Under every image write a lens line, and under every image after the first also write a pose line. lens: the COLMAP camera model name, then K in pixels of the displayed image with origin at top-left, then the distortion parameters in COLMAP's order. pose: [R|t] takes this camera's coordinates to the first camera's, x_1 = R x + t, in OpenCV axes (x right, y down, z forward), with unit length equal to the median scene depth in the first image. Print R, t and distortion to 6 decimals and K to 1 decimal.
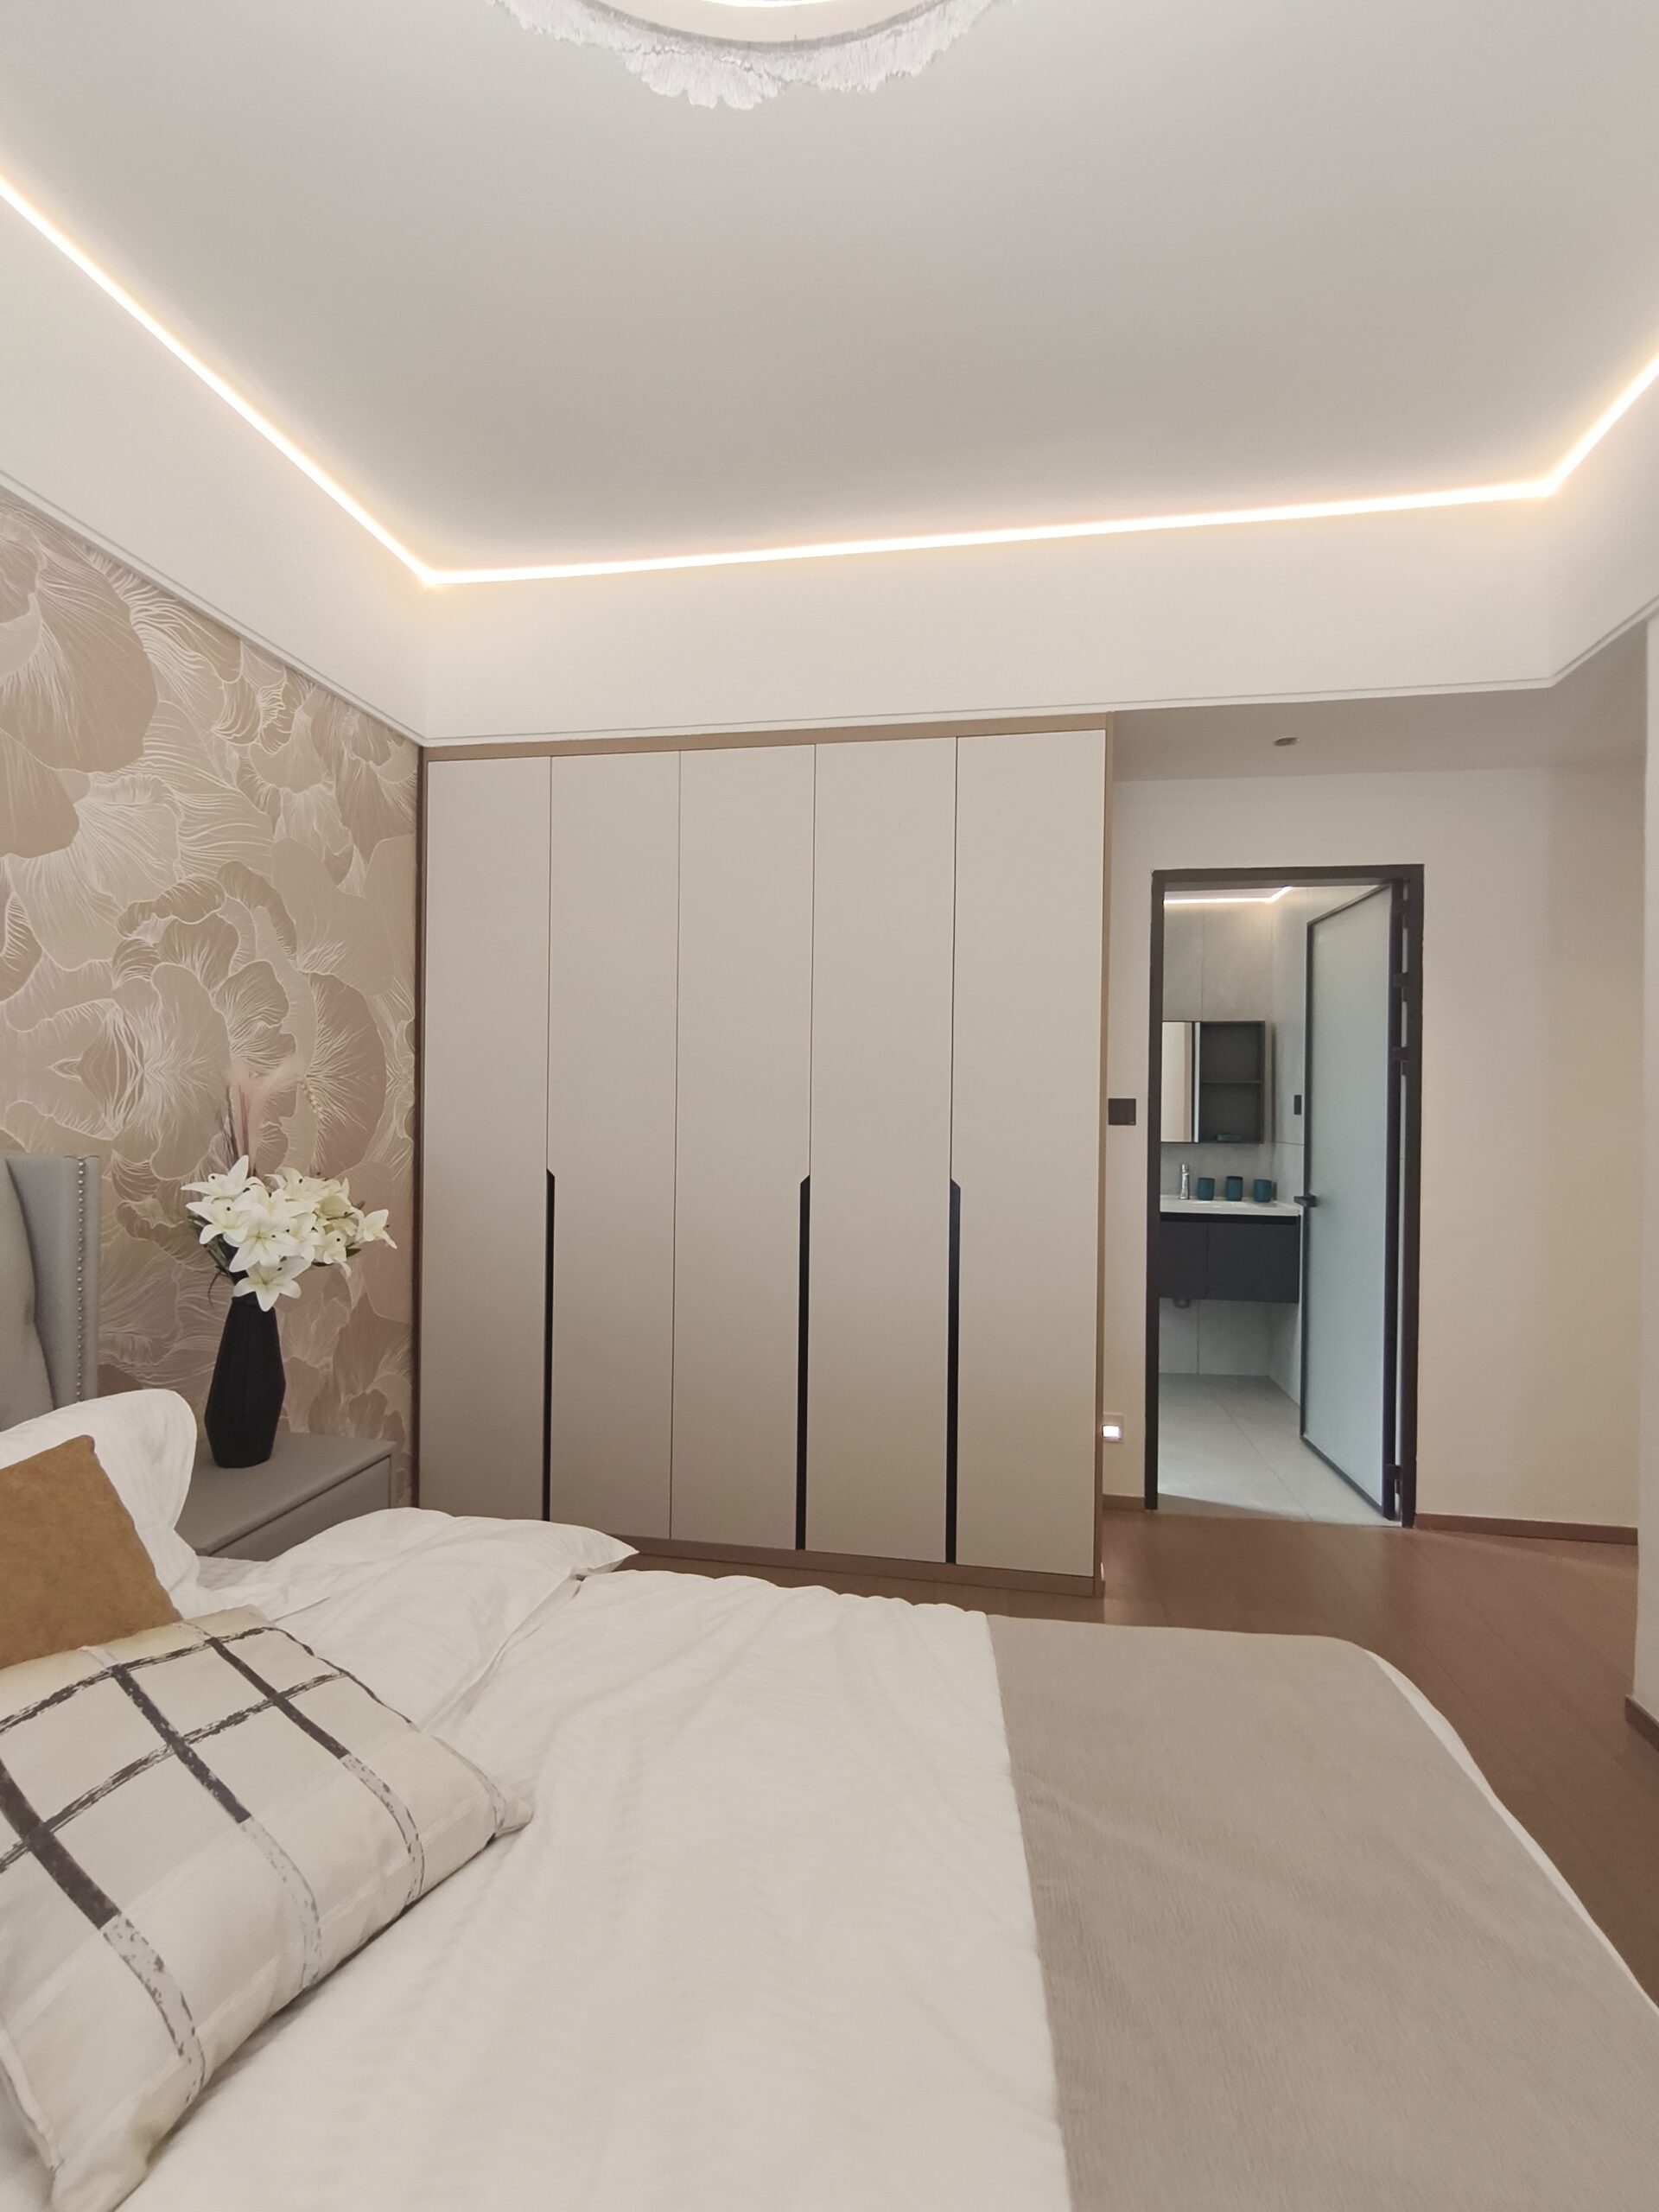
lens RADIAL K [[965.1, 0, 829.5], [0, 965.1, 1106.0], [0, 0, 1]] dist [-0.001191, -0.000272]
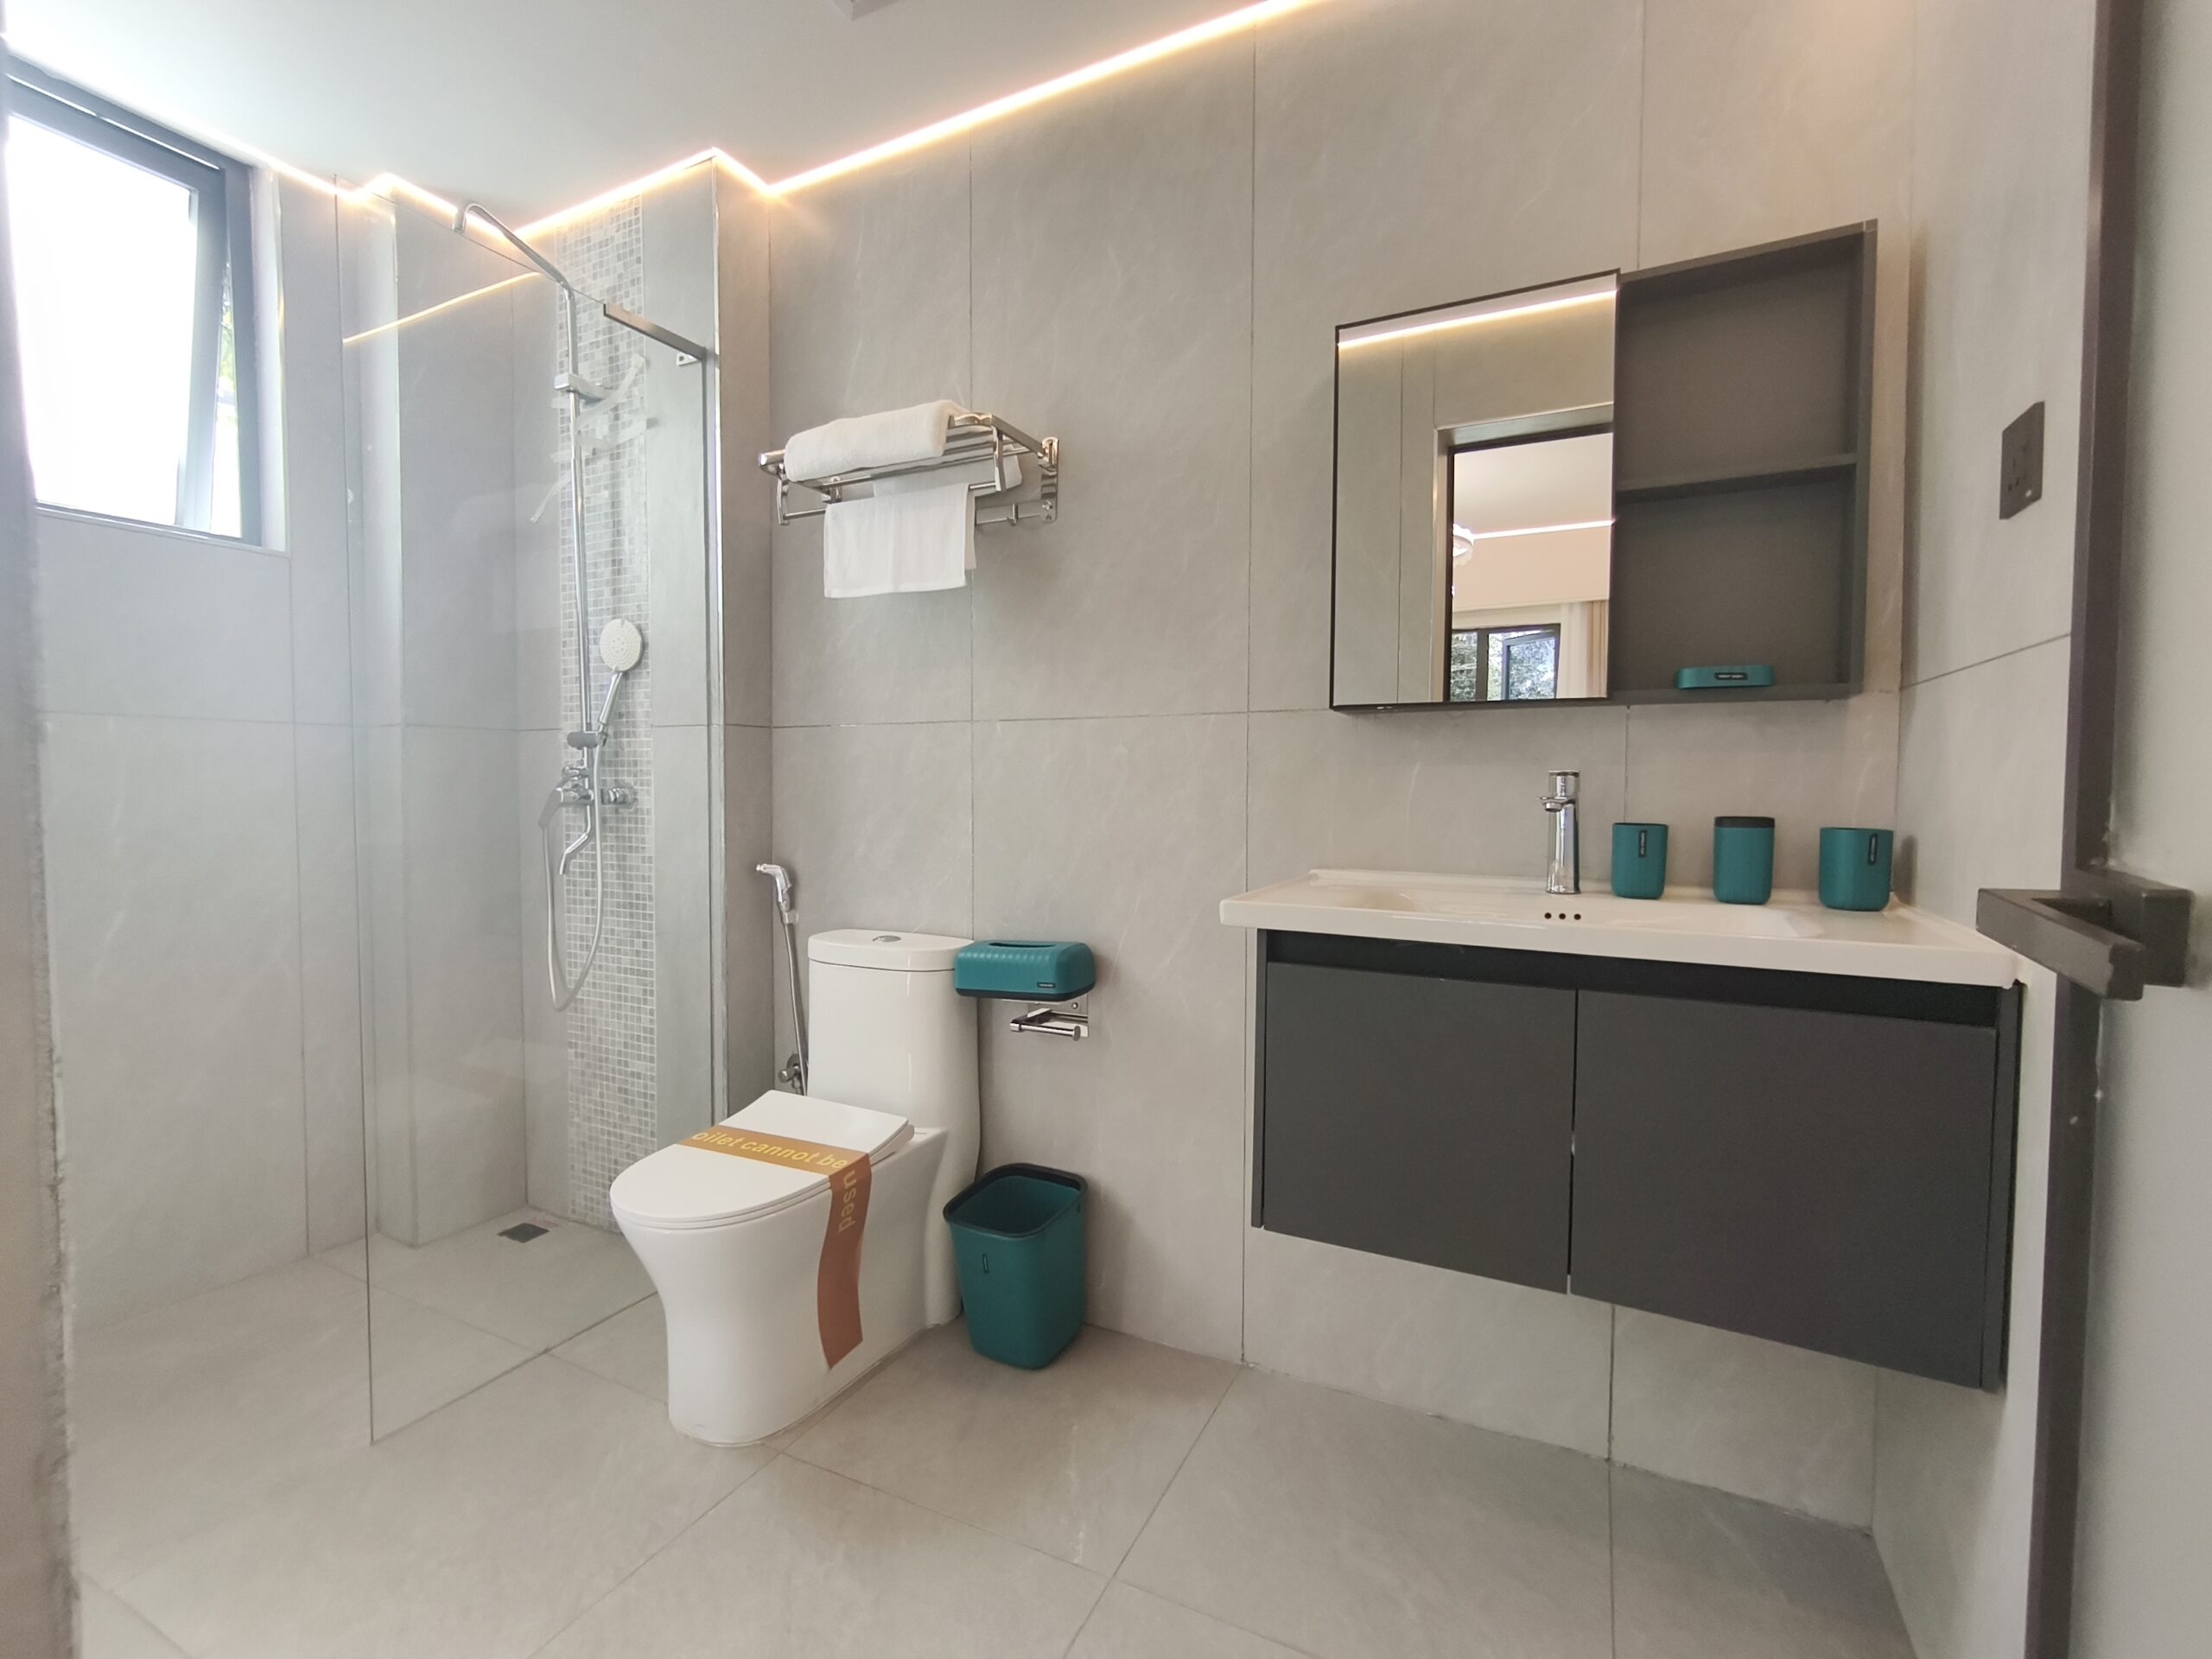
lens RADIAL K [[978.2, 0, 1115.8], [0, 978.2, 819.0], [0, 0, 1]] dist [-0.003021, -0.000068]
pose [[0.956454, 0.002819, -0.291871, 0.329540], [0.007000, 0.999444, 0.032590, 0.063360], [0.291800, -0.033214, 0.955902, 0.677396]]
